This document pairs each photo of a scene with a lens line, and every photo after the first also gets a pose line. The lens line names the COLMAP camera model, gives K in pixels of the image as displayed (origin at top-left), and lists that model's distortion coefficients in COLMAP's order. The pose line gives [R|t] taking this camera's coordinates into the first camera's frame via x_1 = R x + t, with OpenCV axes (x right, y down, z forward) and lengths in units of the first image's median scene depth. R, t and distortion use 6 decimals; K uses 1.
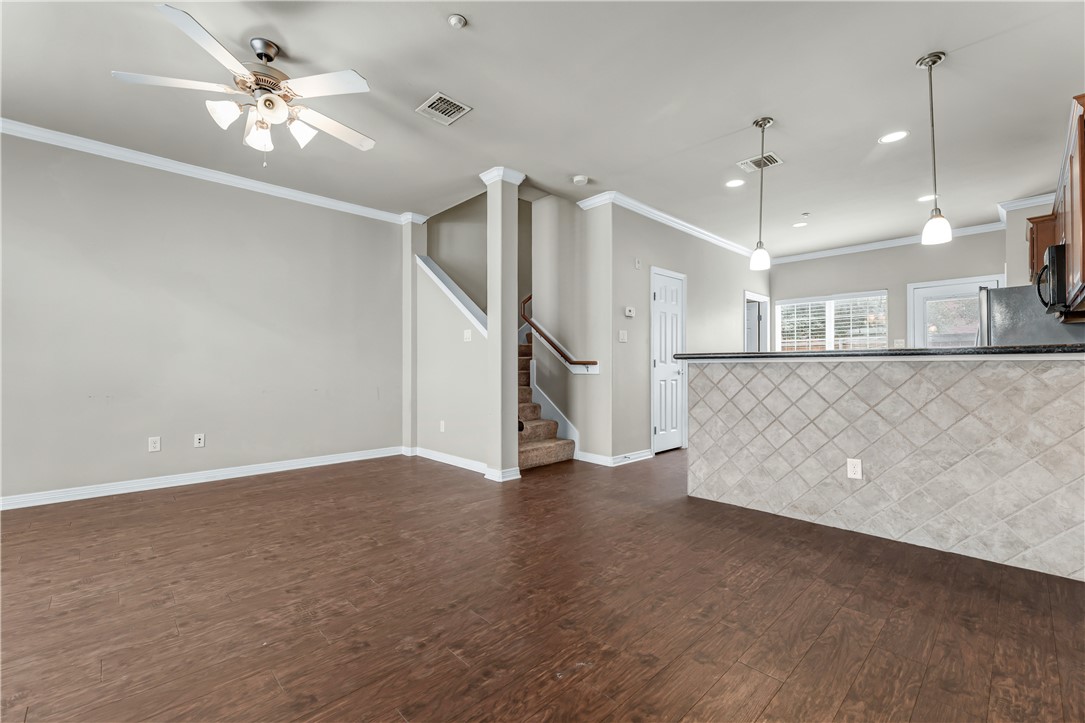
lens RADIAL K [[455.7, 0, 572.1], [0, 455.7, 387.4], [0, 0, 1]] dist [0.000357, -0.000318]
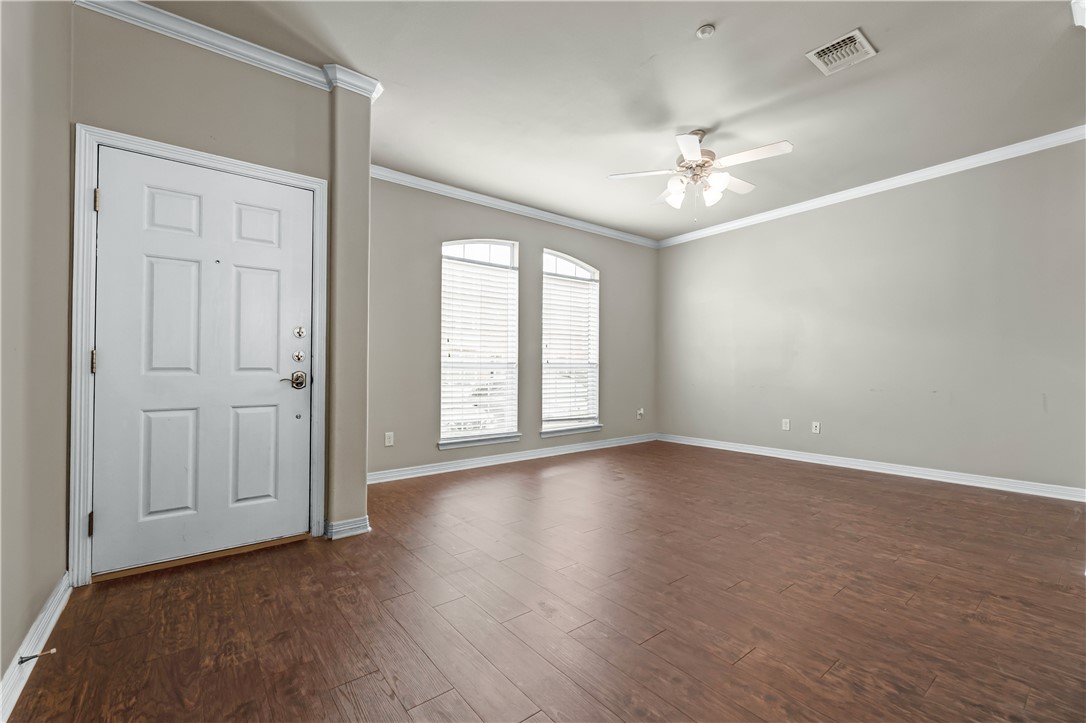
lens RADIAL K [[456.1, 0, 527.0], [0, 456.1, 384.4], [0, 0, 1]] dist [0.000357, -0.000318]
pose [[-0.146025, 0.033993, -0.988697, 0.643356], [-0.040655, 0.998359, 0.040330, -0.018372], [0.988445, 0.046084, -0.144404, 0.583414]]
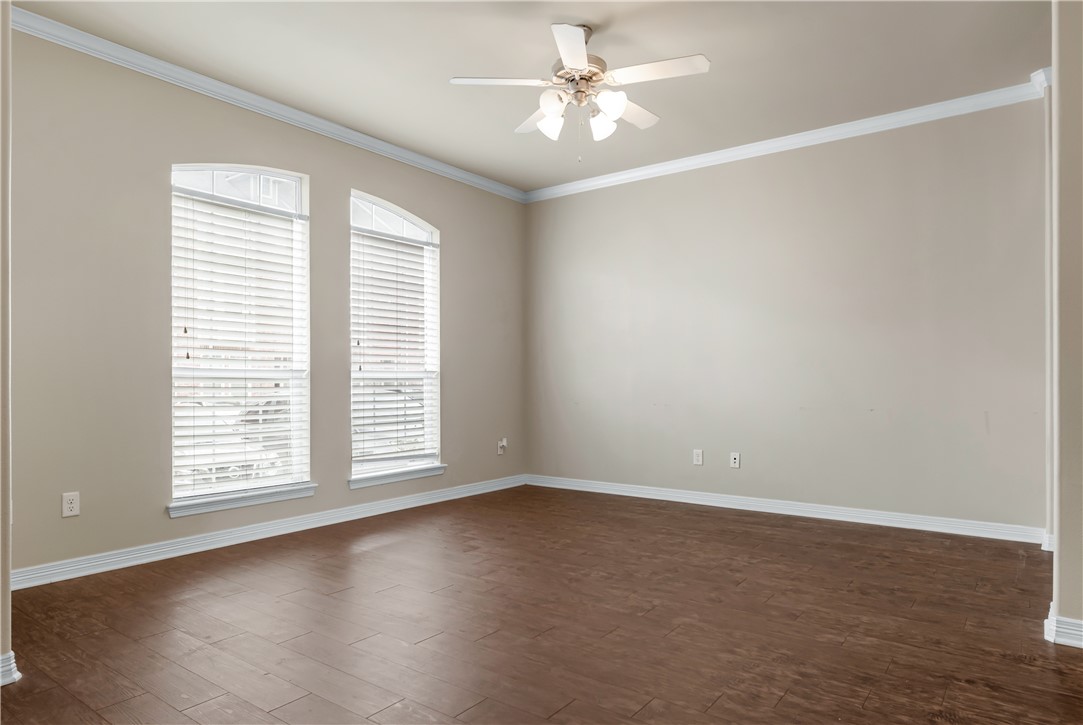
lens RADIAL K [[672.4, 0, 513.6], [0, 672.4, 391.6], [0, 0, 1]] dist [-0.002786, 0.001870]
pose [[0.113760, 0.018142, -0.993343, 0.568135], [-0.041659, 0.999041, 0.013475, -0.019203], [0.992634, 0.039849, 0.114407, 0.591210]]
